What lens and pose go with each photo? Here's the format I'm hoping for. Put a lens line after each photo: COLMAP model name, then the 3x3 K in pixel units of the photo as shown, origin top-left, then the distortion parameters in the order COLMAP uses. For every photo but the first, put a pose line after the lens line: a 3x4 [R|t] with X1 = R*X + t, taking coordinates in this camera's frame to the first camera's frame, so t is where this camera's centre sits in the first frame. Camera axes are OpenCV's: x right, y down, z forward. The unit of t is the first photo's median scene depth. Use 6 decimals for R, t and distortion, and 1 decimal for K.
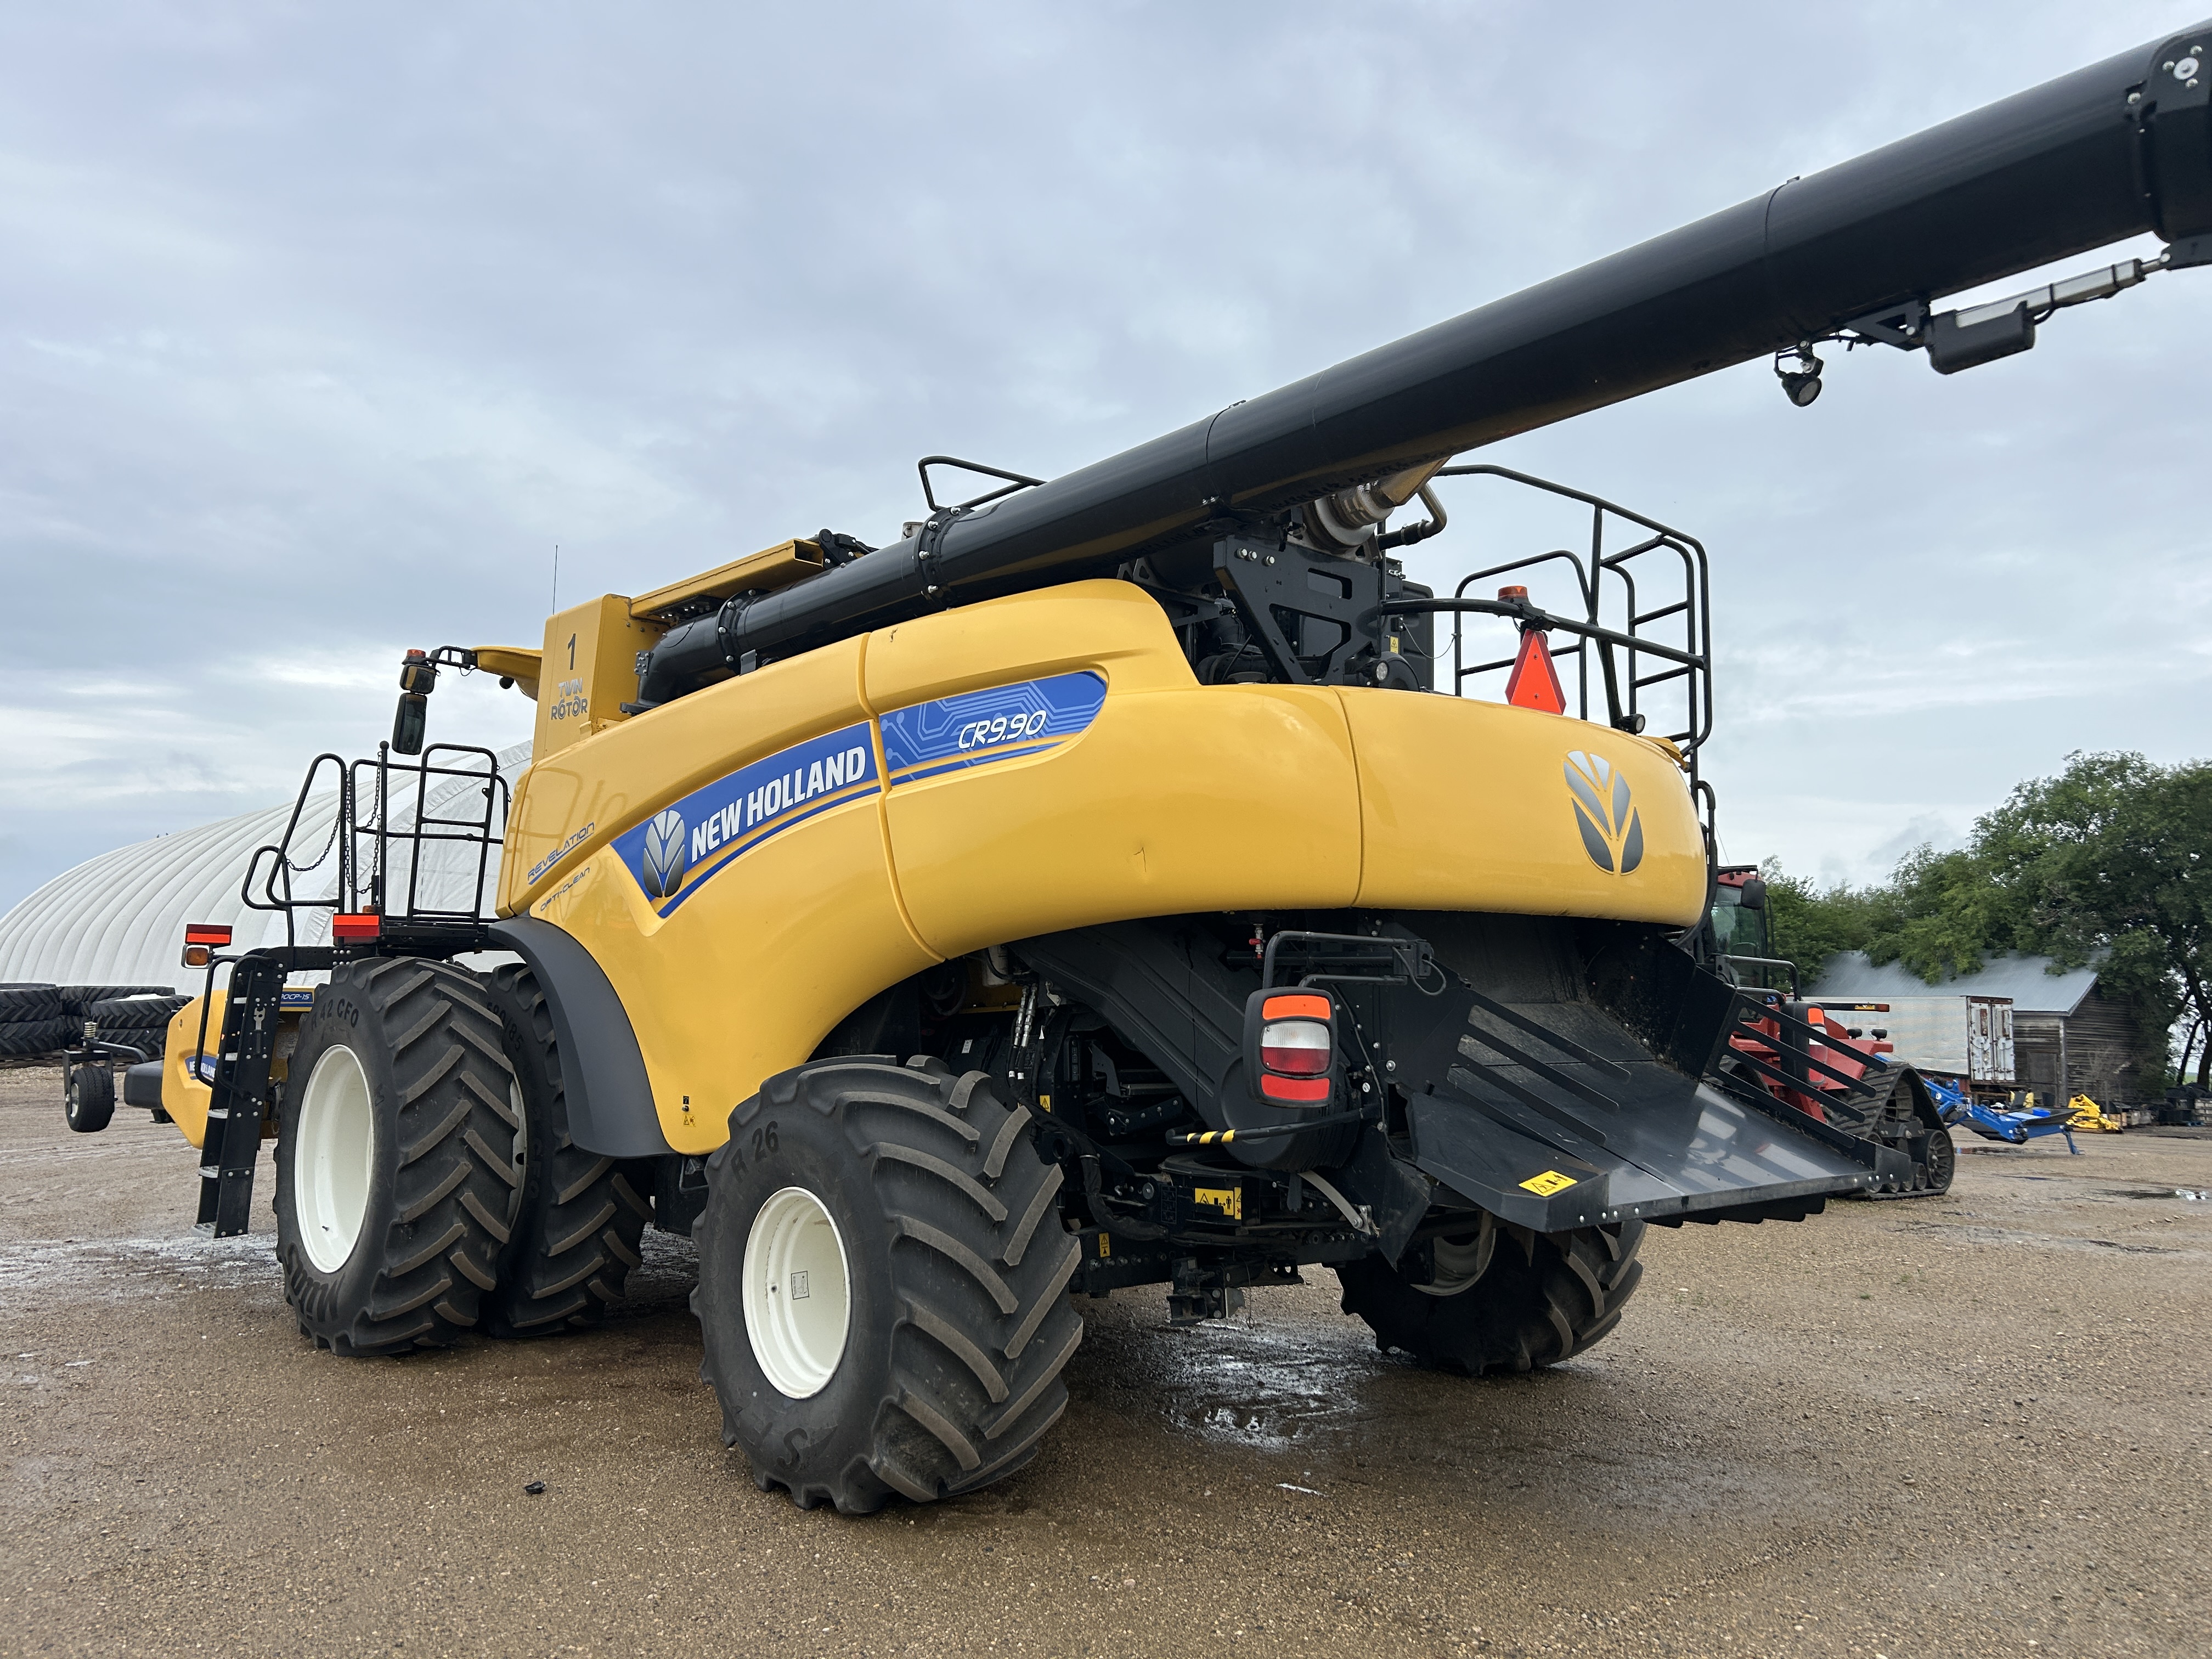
lens RADIAL K [[1729.0, 0, 1102.9], [0, 1729.0, 836.7], [0, 0, 1]] dist [0.023142, -0.015362]
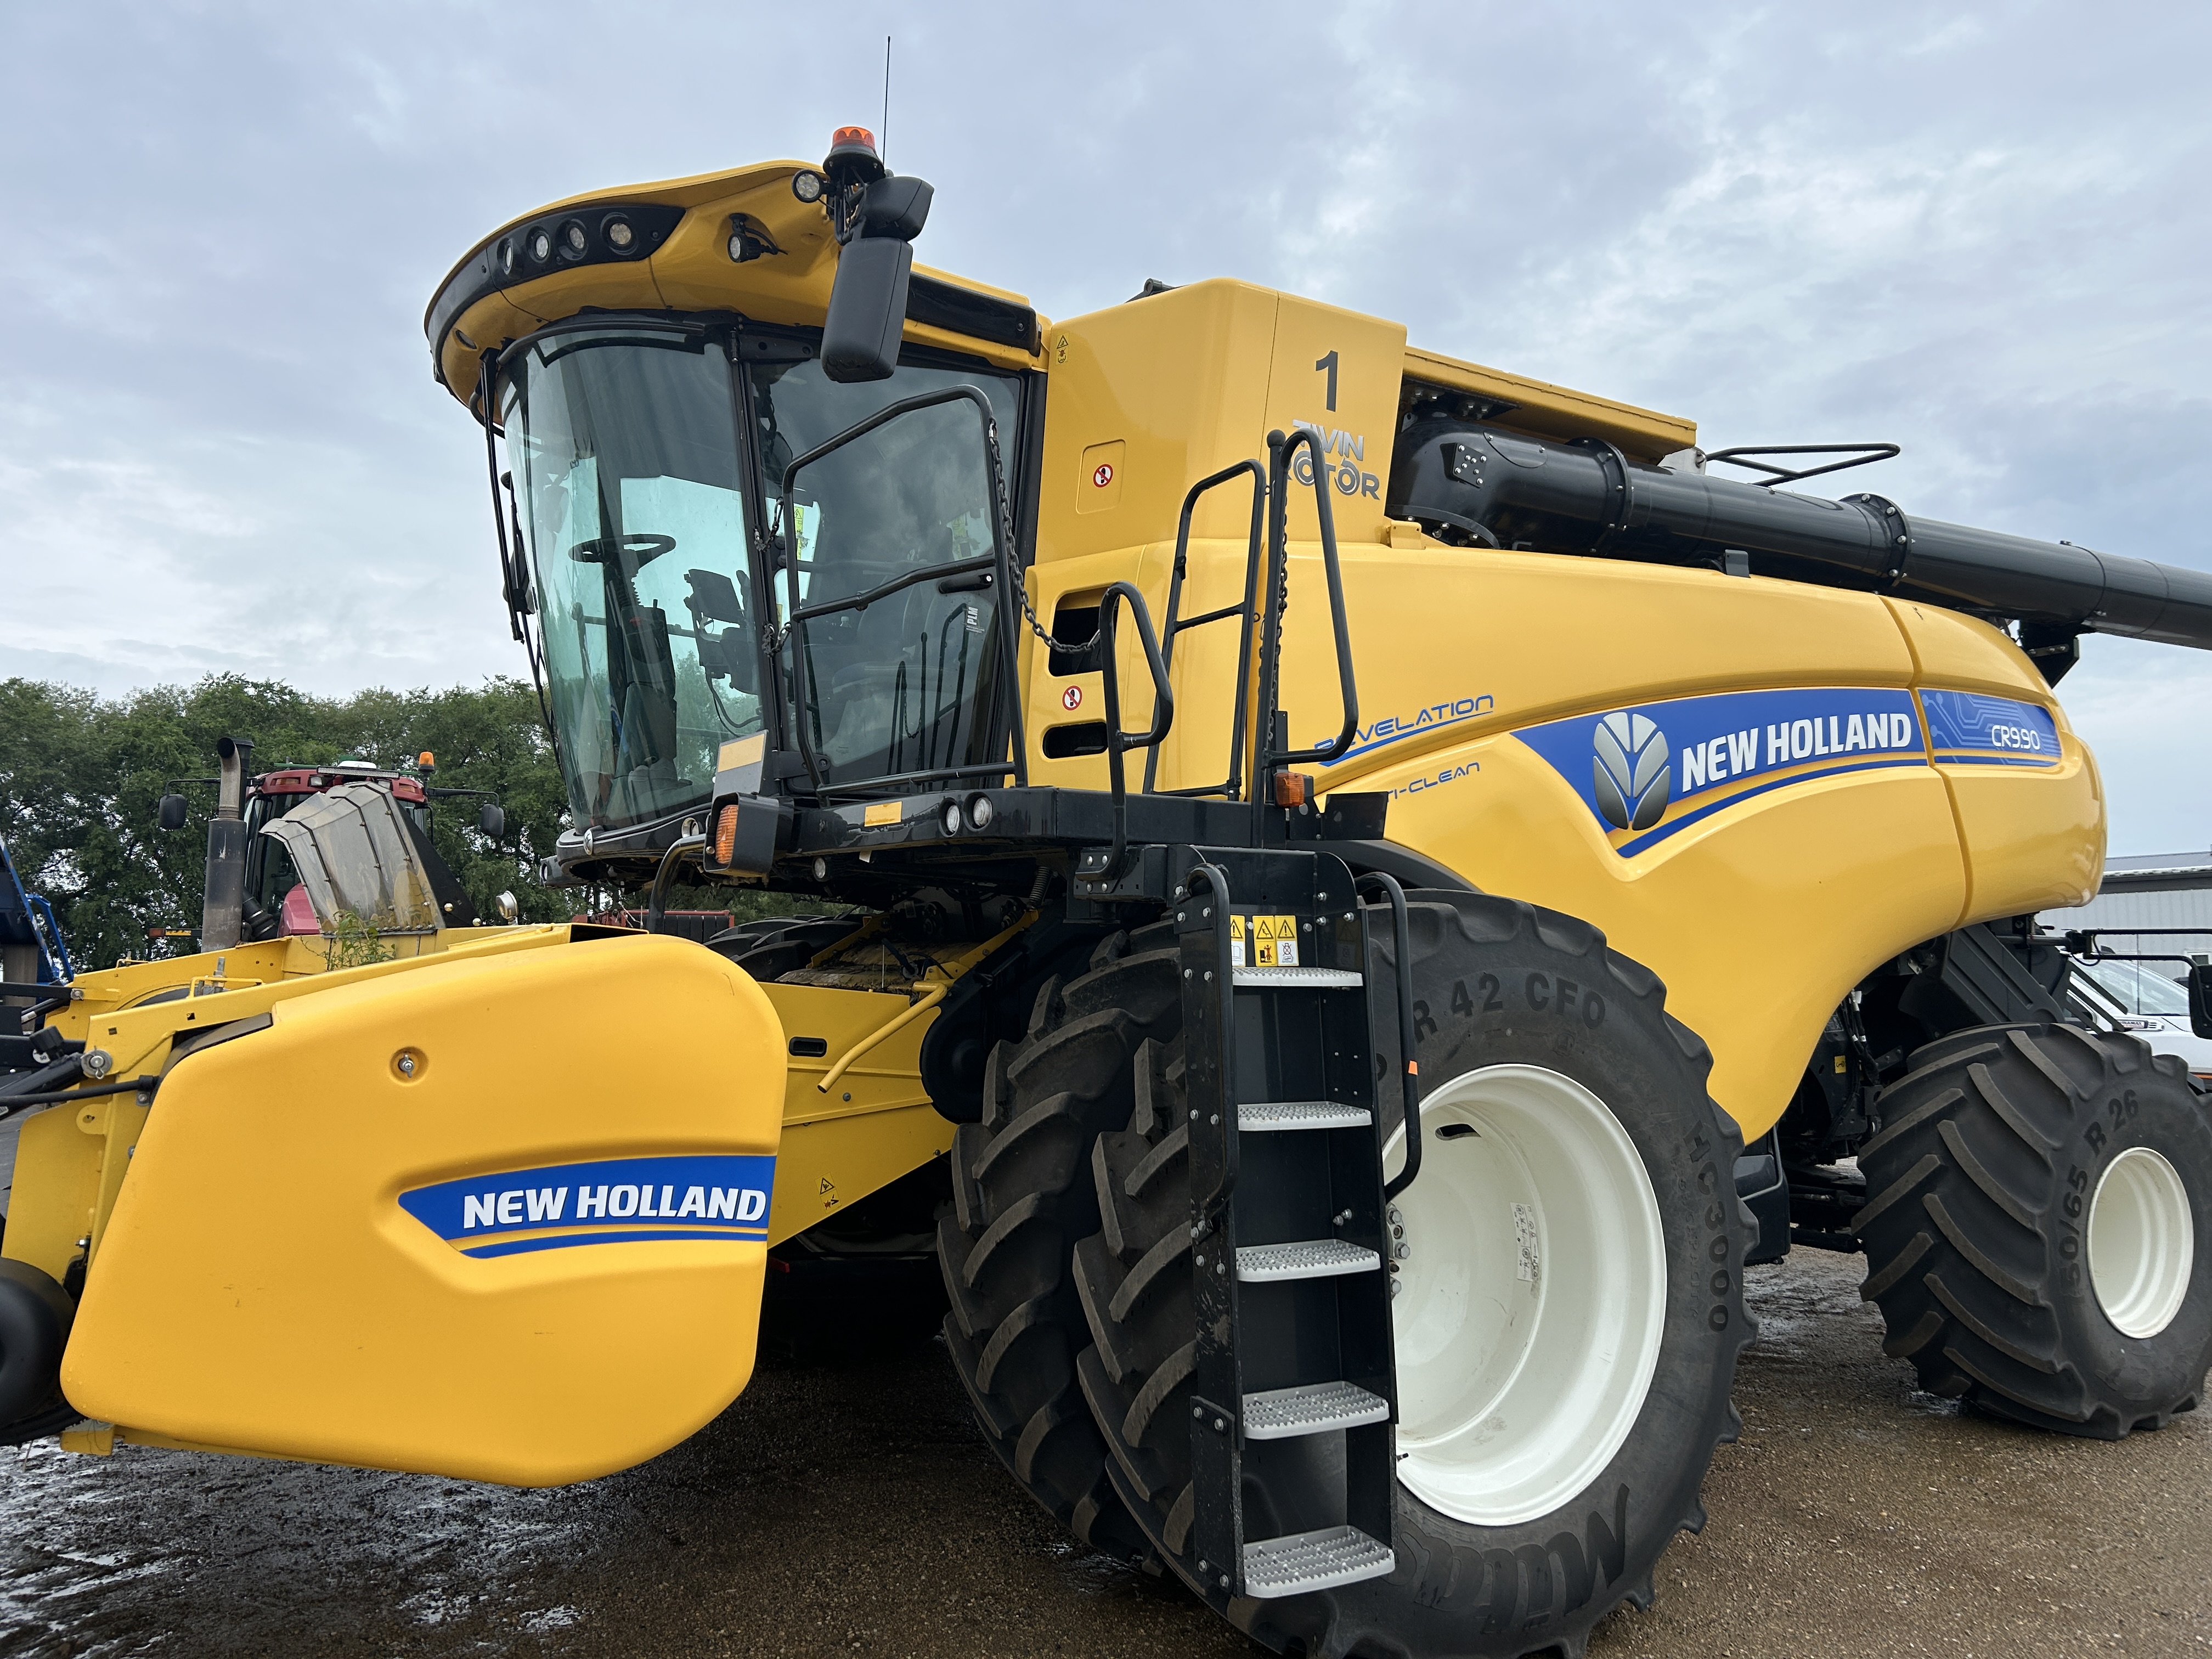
lens RADIAL K [[1729.0, 0, 1087.7], [0, 1729.0, 836.3], [0, 0, 1]] dist [0.023142, -0.015362]
pose [[0.163279, 0.064206, 0.984488, -1.091584], [-0.106019, 0.993243, -0.047194, 0.104117], [-0.980867, -0.096669, 0.168983, 1.181179]]
